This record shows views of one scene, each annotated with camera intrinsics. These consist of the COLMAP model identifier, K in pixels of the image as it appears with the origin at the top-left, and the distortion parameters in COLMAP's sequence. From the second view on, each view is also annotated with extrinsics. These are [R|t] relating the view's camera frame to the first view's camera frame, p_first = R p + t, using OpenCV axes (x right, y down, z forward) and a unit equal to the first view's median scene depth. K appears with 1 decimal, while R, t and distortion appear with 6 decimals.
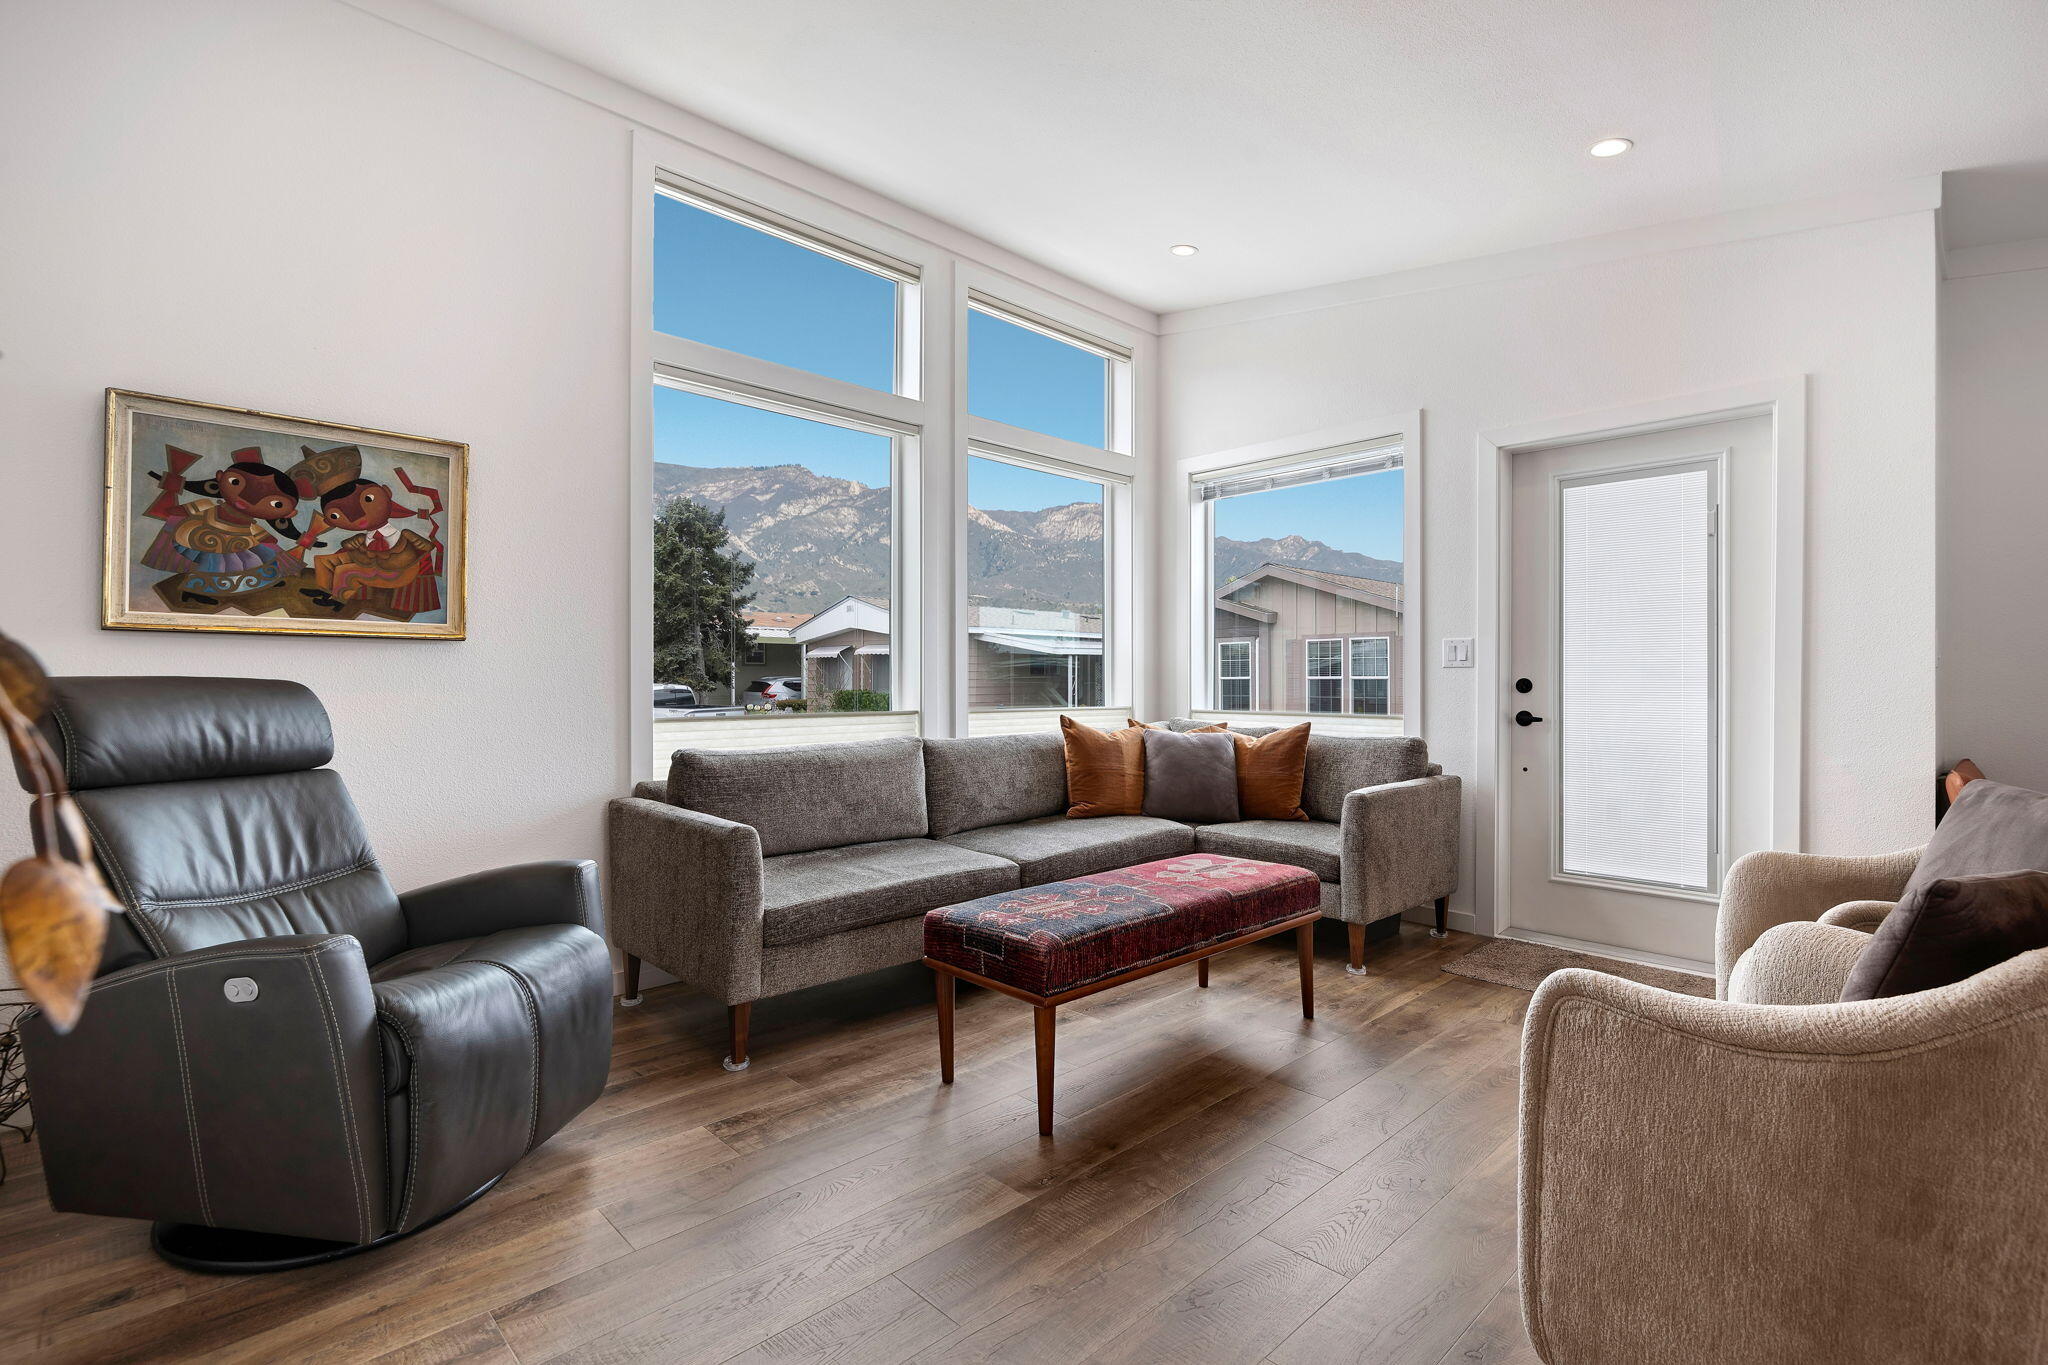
lens RADIAL K [[938.9, 0, 1025.7], [0, 938.9, 682.3], [0, 0, 1]] dist [-0.001239, -0.002493]
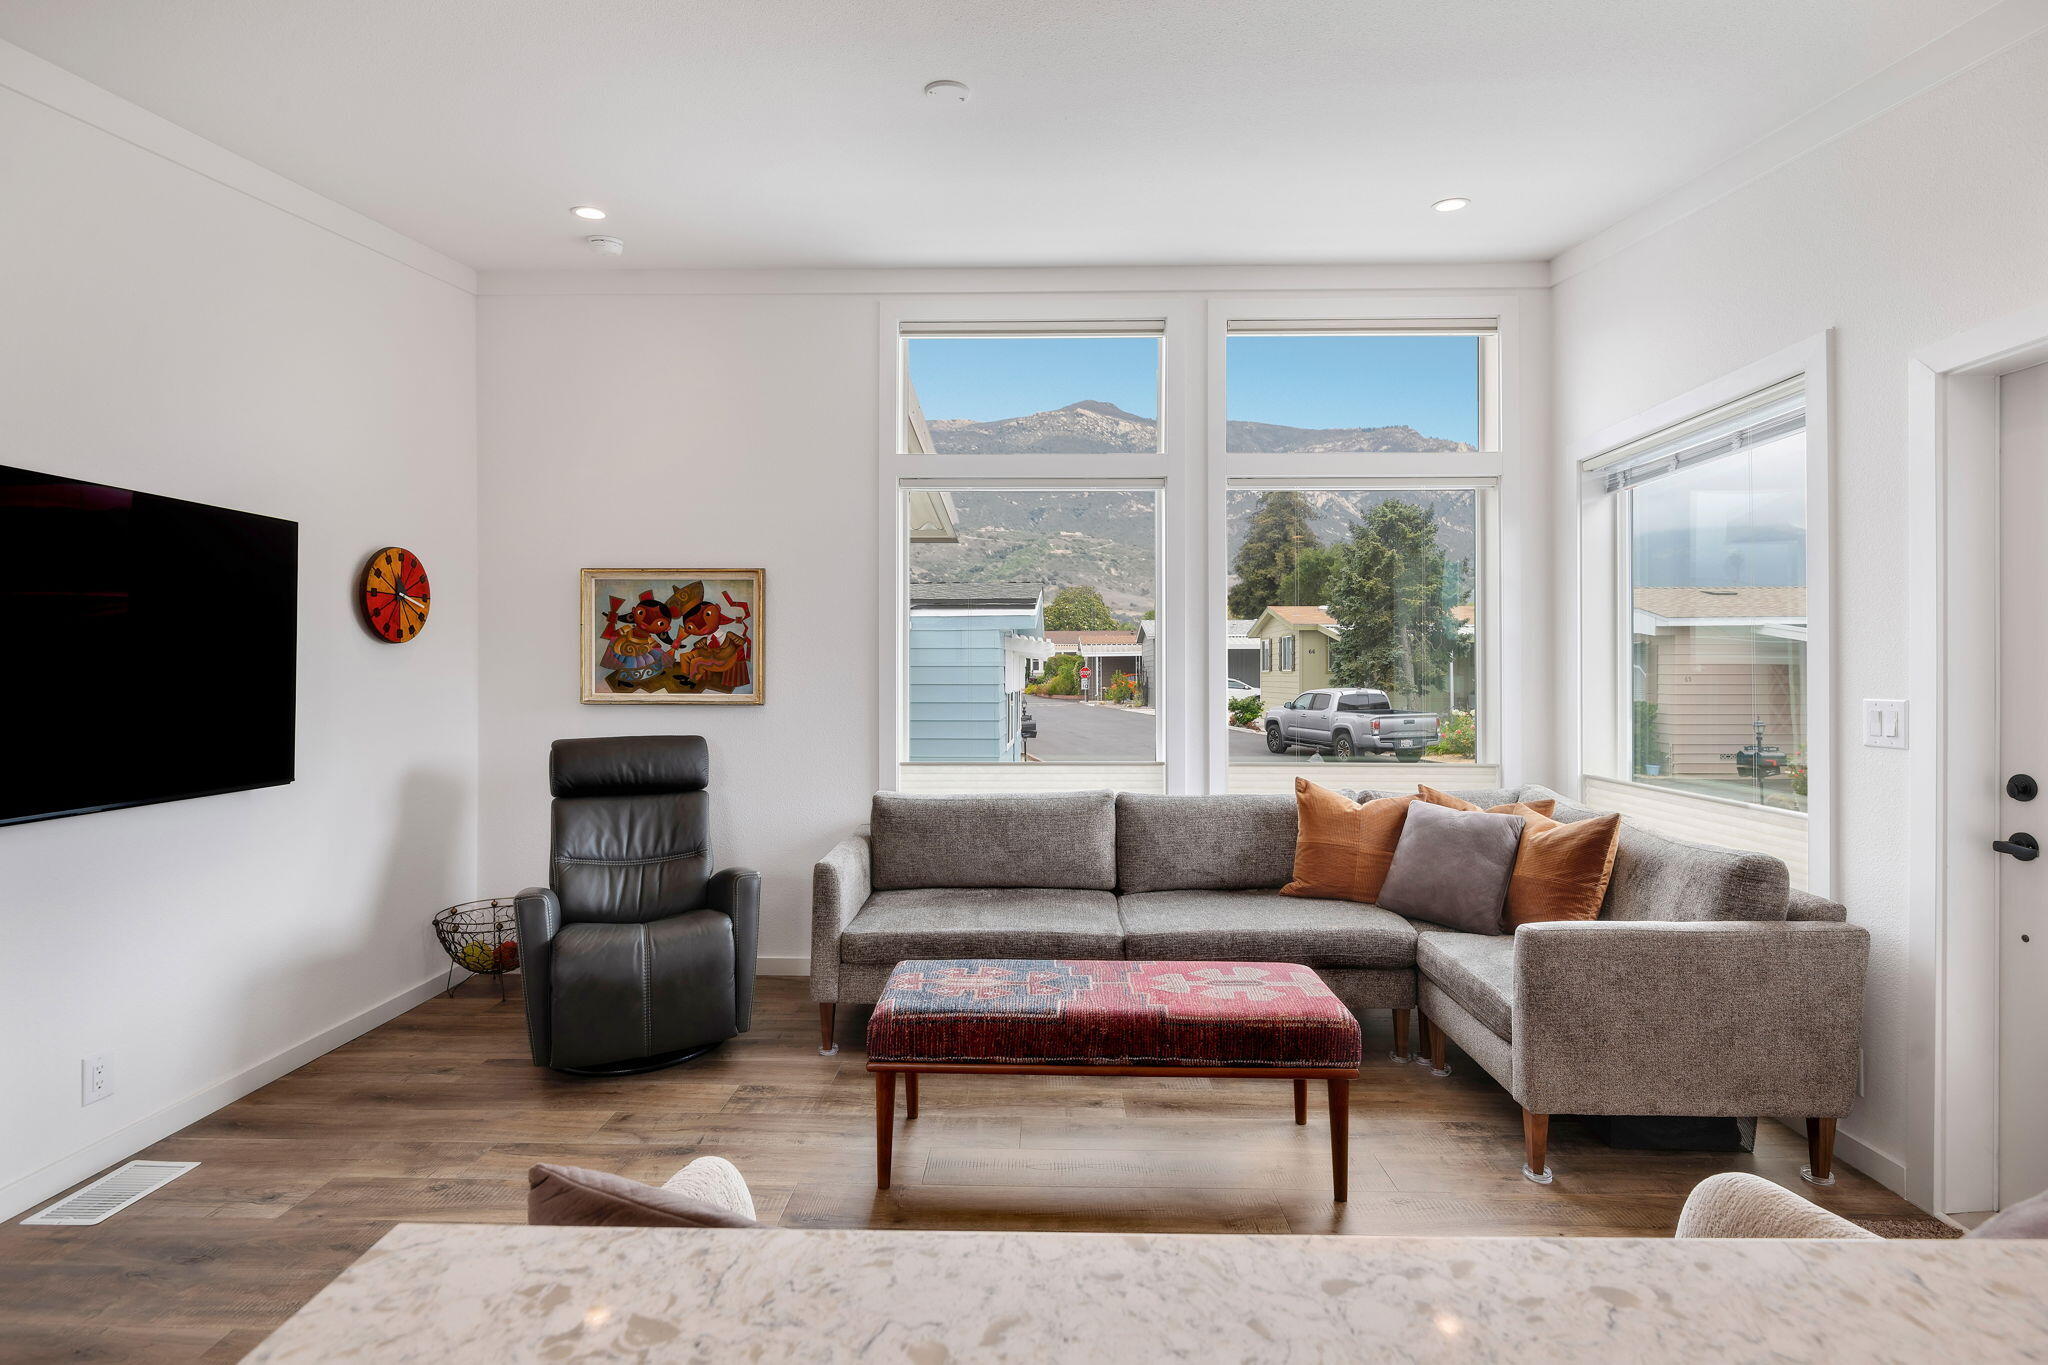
lens RADIAL K [[938.9, 0, 1025.6], [0, 938.9, 677.2], [0, 0, 1]] dist [-0.001239, -0.002493]
pose [[0.706703, -0.000387, -0.707510, 0.730668], [0.000020, 1.000000, -0.000527, -0.089638], [0.707510, 0.000358, 0.706703, 0.278105]]
